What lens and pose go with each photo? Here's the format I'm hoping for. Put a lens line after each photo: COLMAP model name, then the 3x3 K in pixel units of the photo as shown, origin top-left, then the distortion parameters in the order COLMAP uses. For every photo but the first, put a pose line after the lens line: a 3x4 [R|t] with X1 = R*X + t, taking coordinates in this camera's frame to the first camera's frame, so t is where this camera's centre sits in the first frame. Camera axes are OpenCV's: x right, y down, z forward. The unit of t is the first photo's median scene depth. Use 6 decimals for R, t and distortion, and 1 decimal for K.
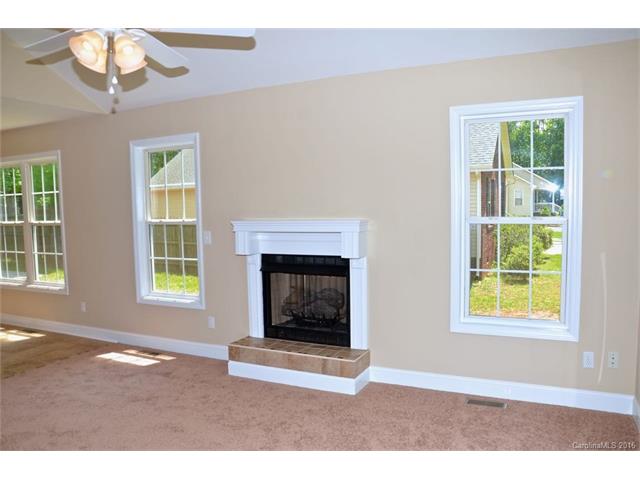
lens RADIAL K [[500.2, 0, 320.0], [0, 500.2, 240.0], [0, 0, 1]] dist [-0.155960, 0.117479]
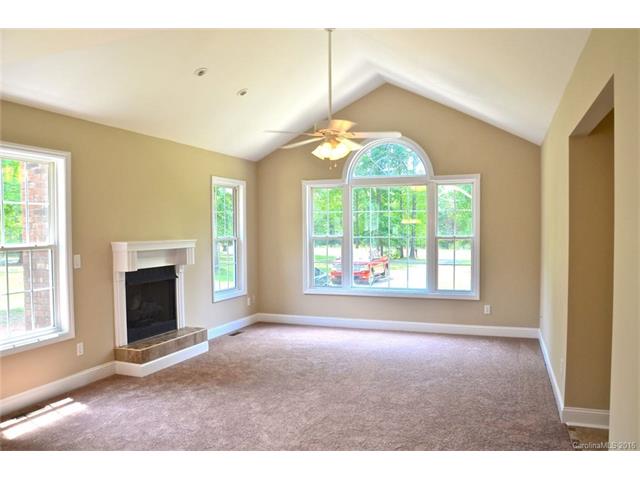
lens RADIAL K [[500.2, 0, 320.0], [0, 500.2, 240.0], [0, 0, 1]] dist [-0.155960, 0.117479]
pose [[-0.090521, 0.000237, 0.995895, -1.276335], [0.085374, 0.996321, 0.007523, -0.011809], [-0.992228, 0.085705, -0.090208, 0.645114]]
